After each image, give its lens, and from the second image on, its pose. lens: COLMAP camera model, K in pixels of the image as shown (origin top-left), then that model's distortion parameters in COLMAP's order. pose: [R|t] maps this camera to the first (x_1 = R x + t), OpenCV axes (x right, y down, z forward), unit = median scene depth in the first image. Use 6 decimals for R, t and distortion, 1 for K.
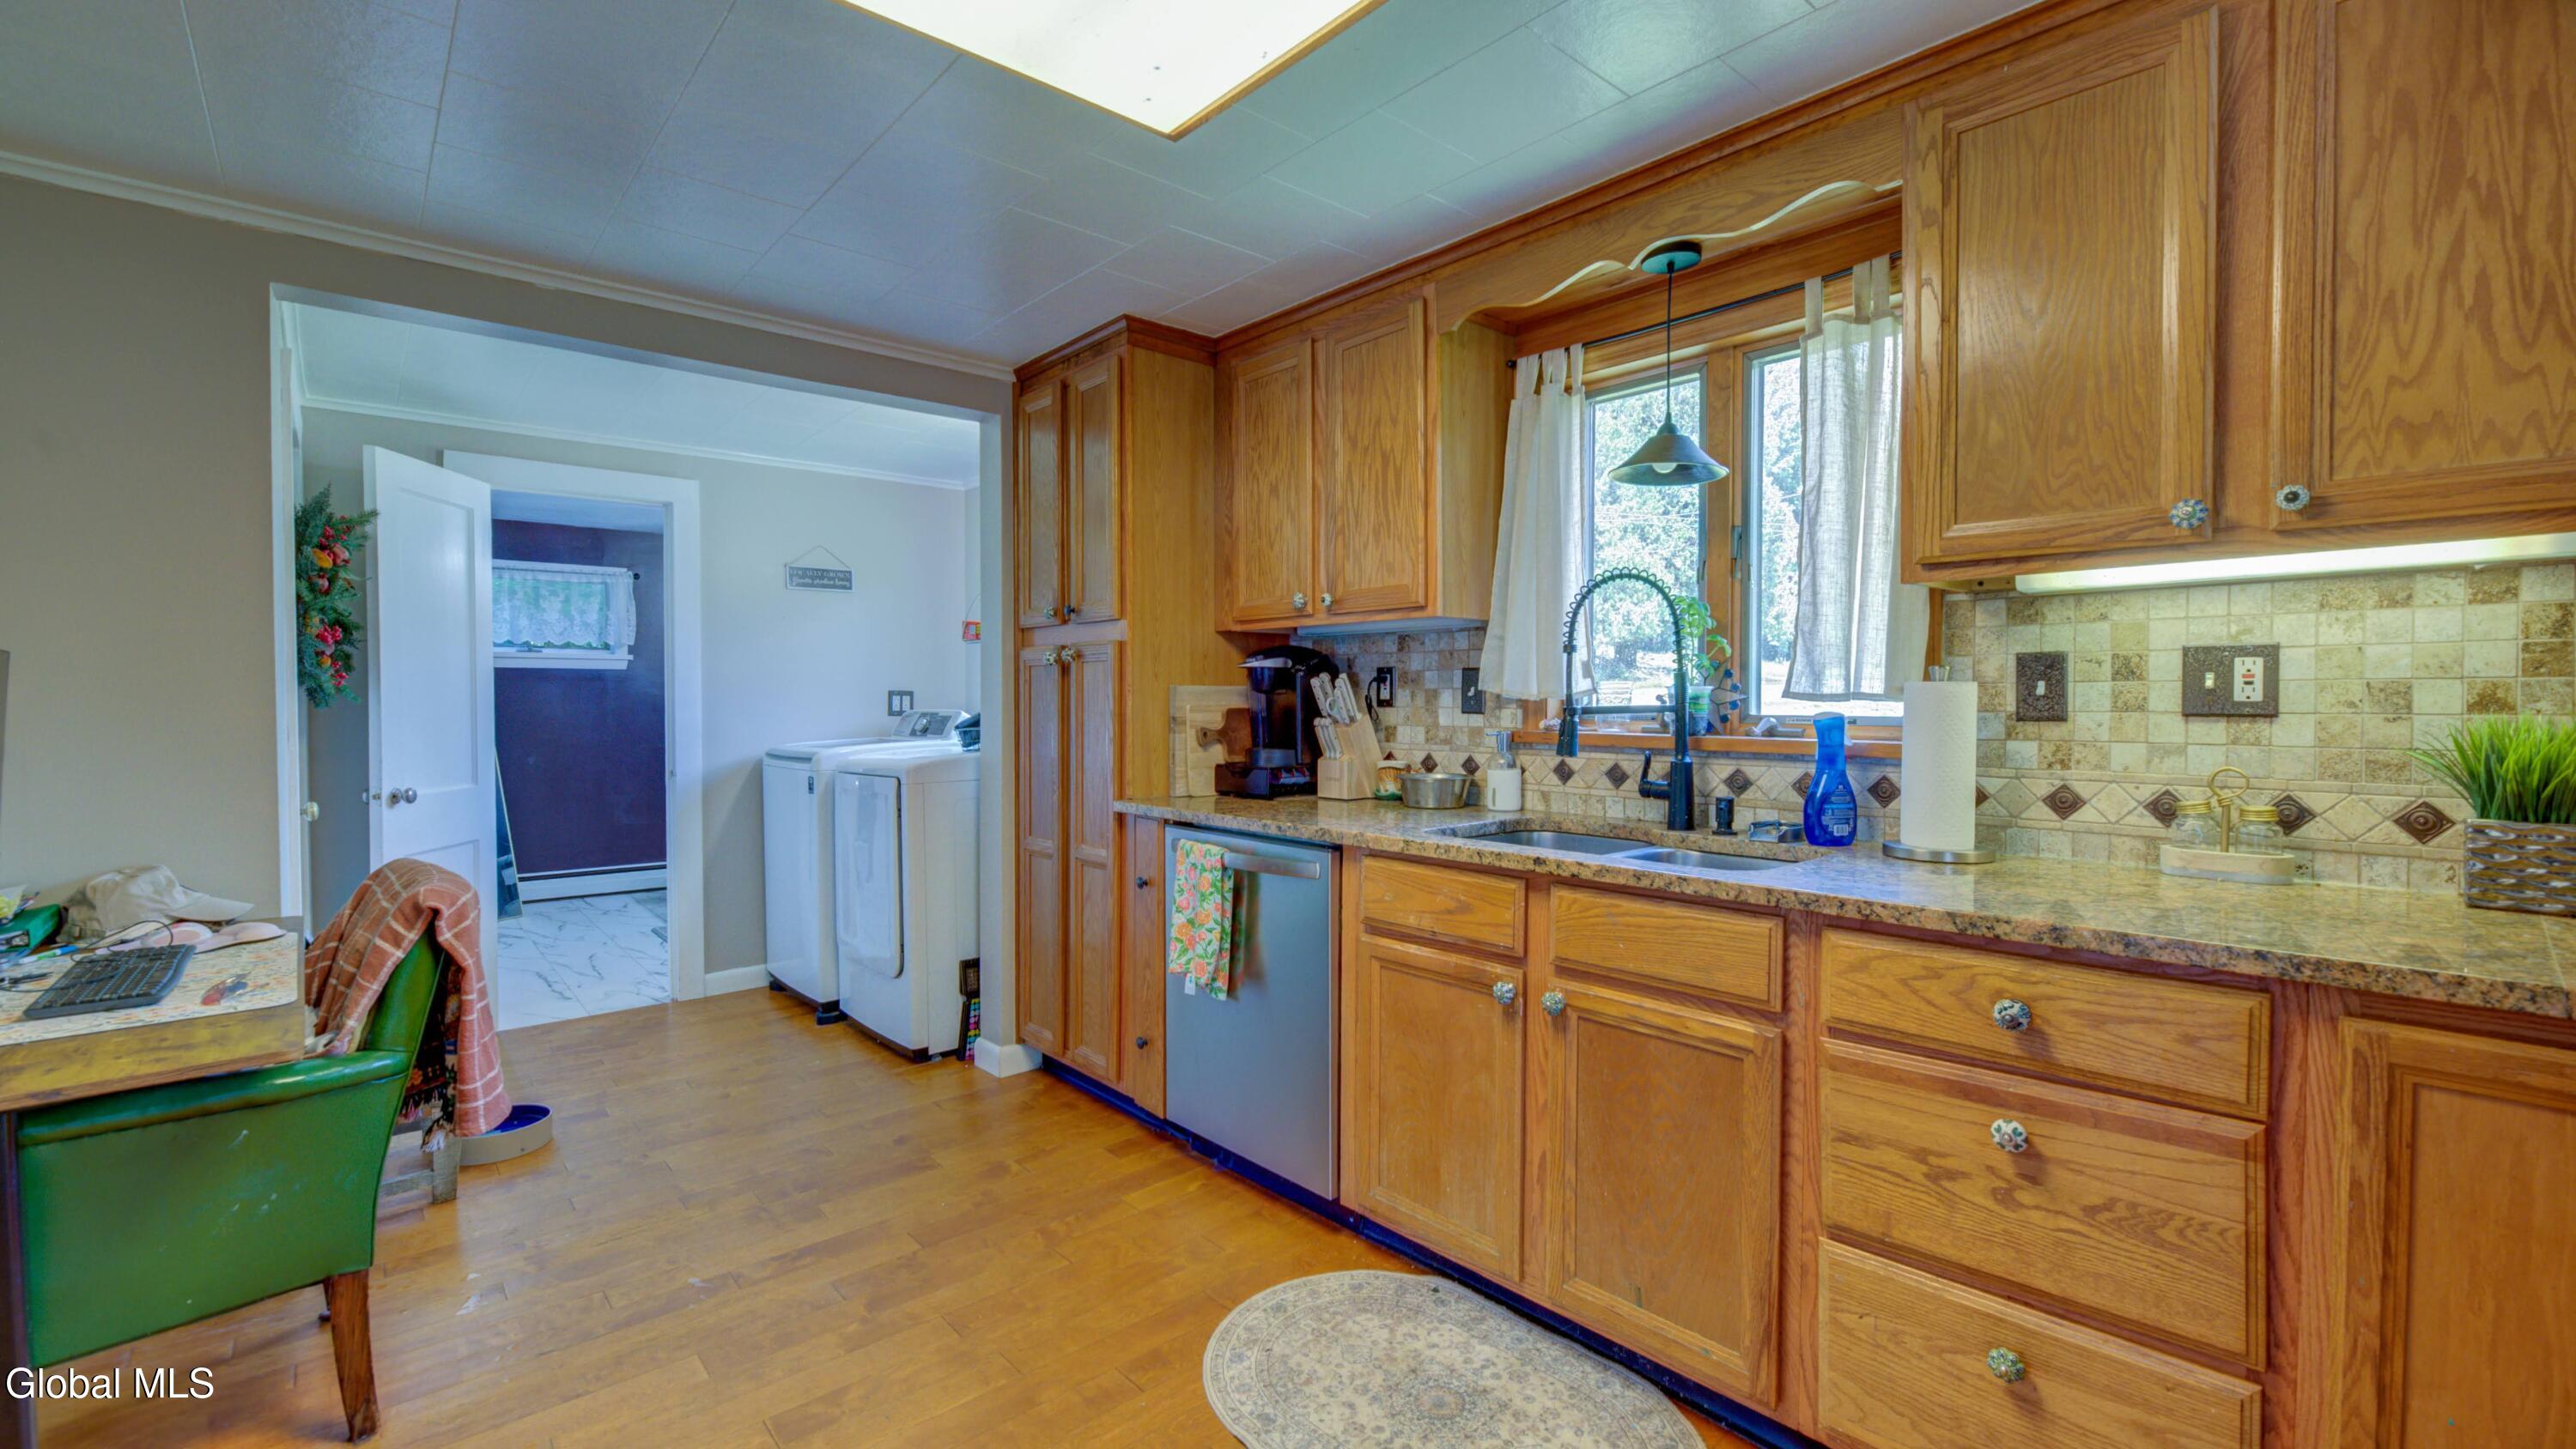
lens RADIAL K [[1055.7, 0, 1284.7], [0, 1055.7, 718.0], [0, 0, 1]] dist [-0.002296, -0.002774]
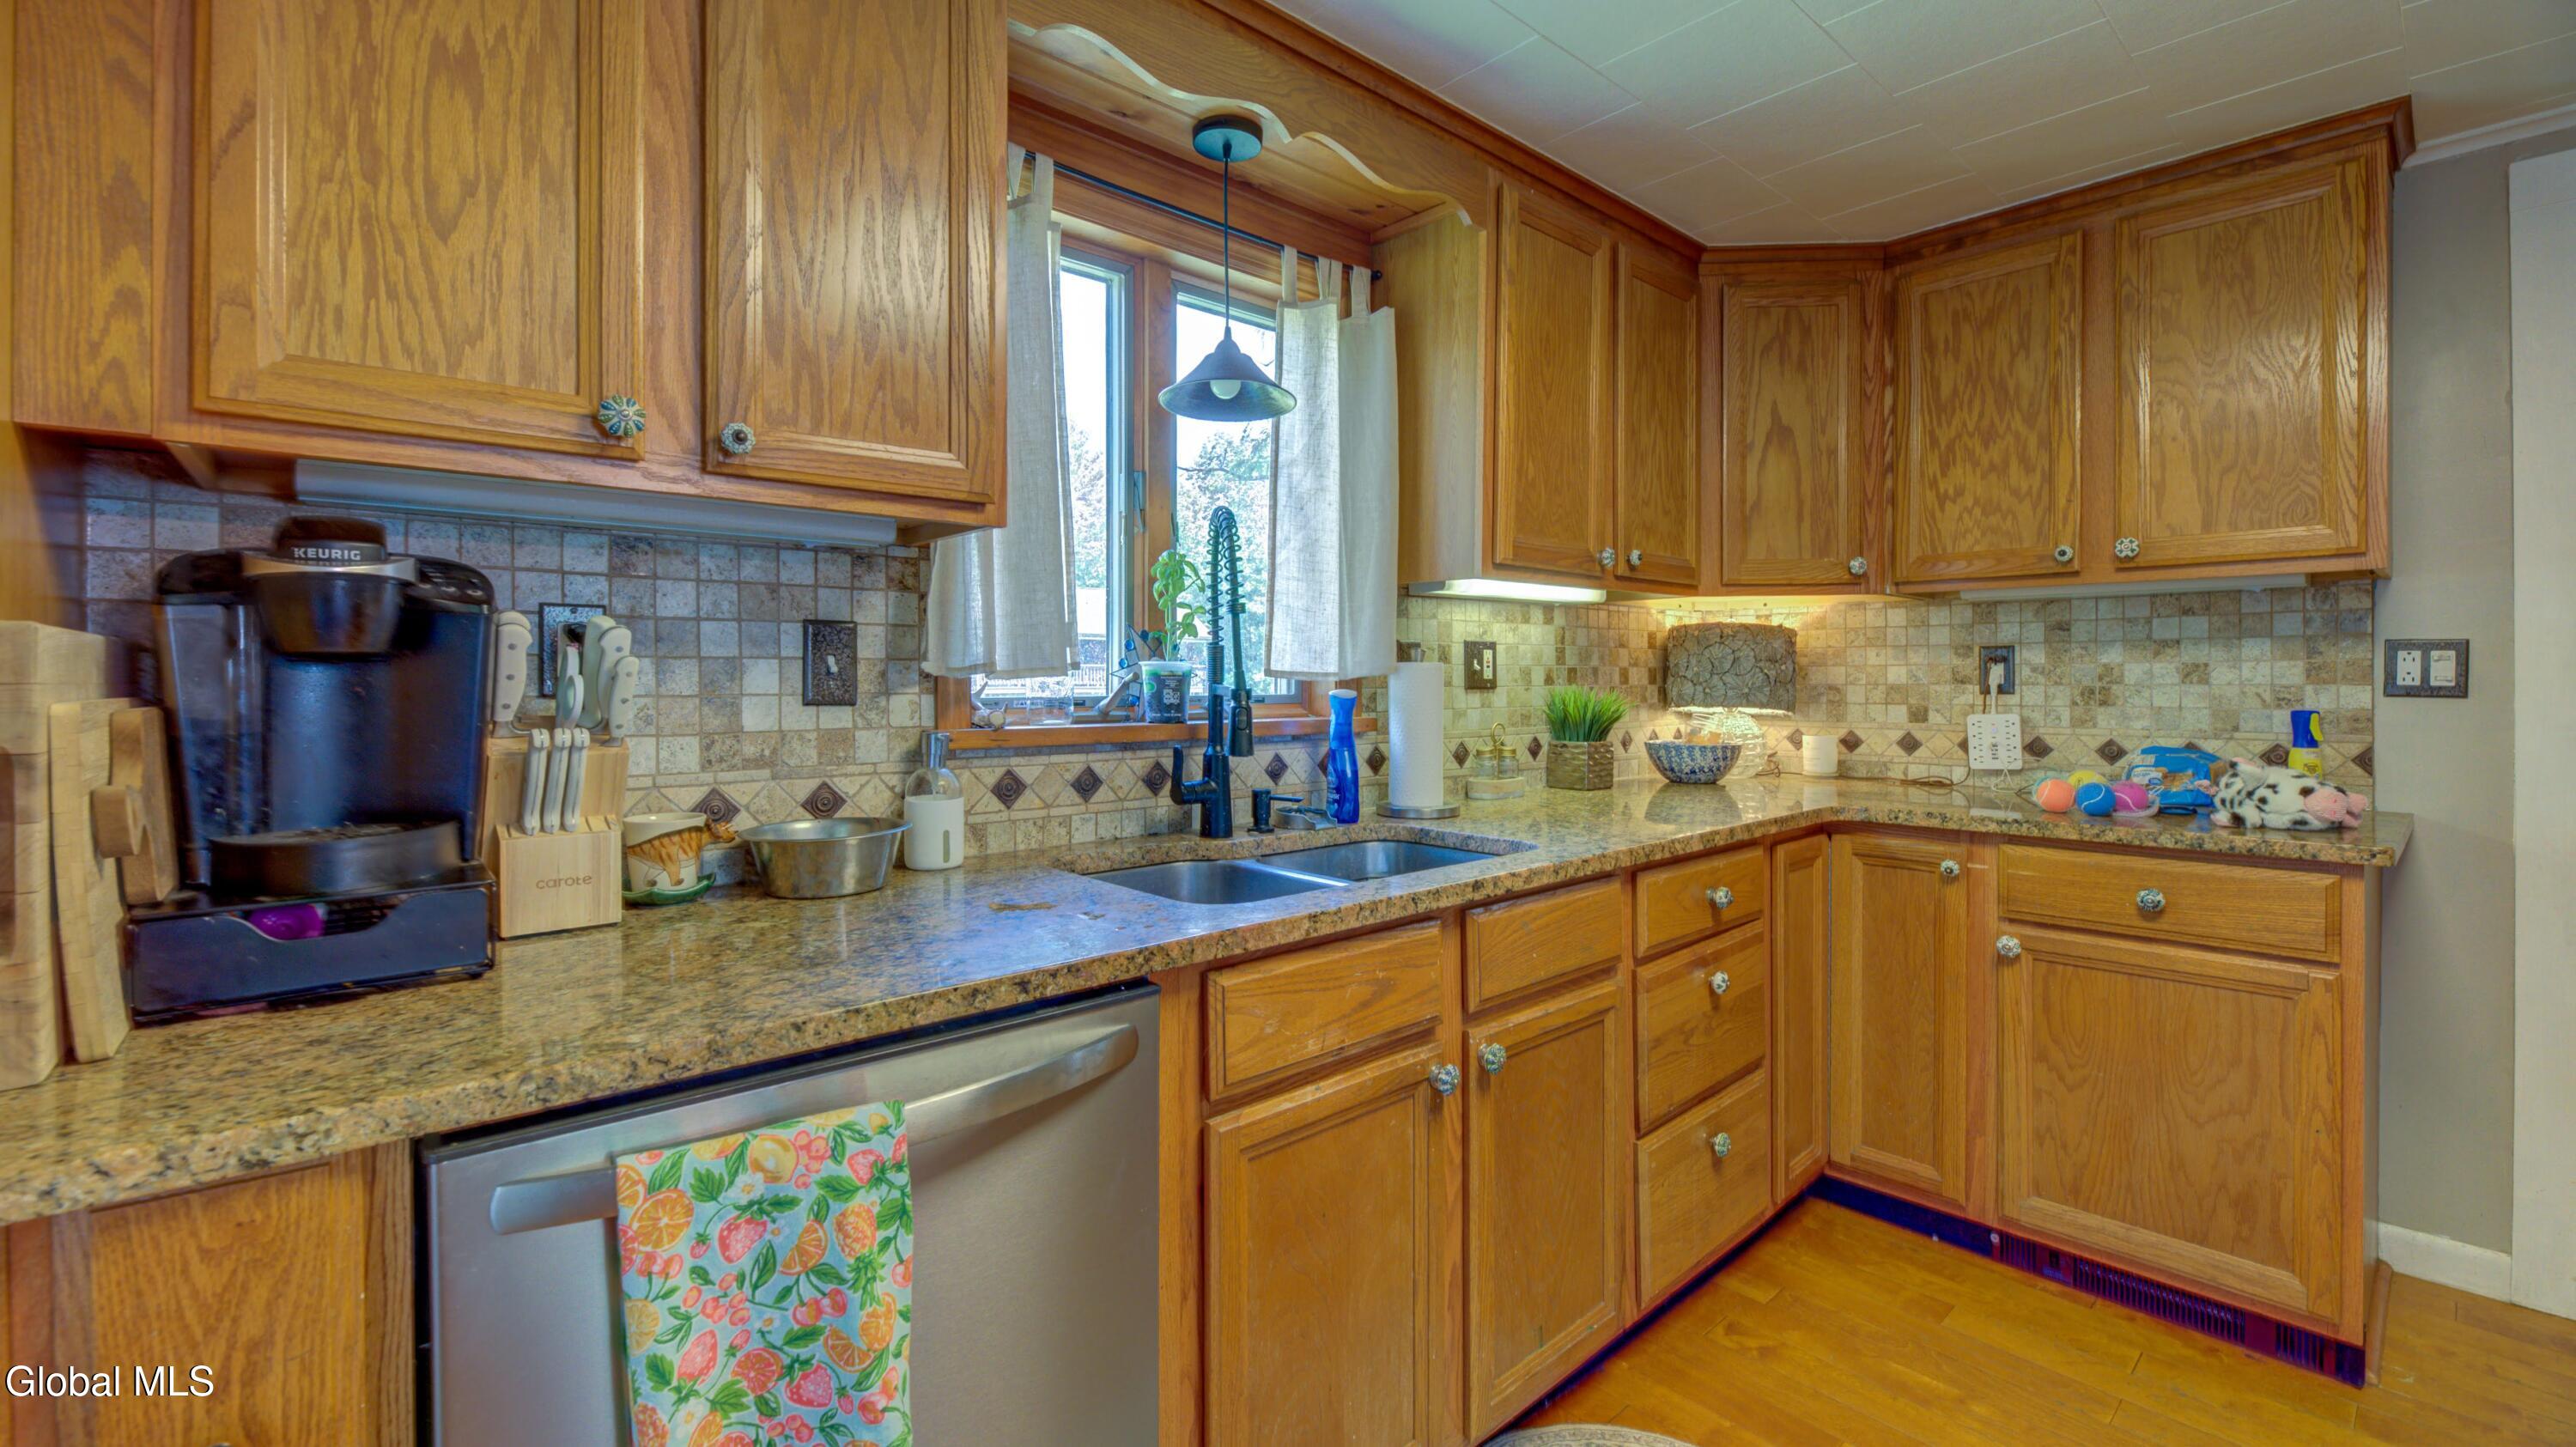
lens RADIAL K [[1056.0, 0, 1281.7], [0, 1056.0, 677.6], [0, 0, 1]] dist [-0.002296, -0.002774]
pose [[0.009639, -0.000154, 0.999954, -0.479816], [0.019756, 0.999805, -0.000036, -0.018104], [-0.999758, 0.019755, 0.009640, 1.006039]]
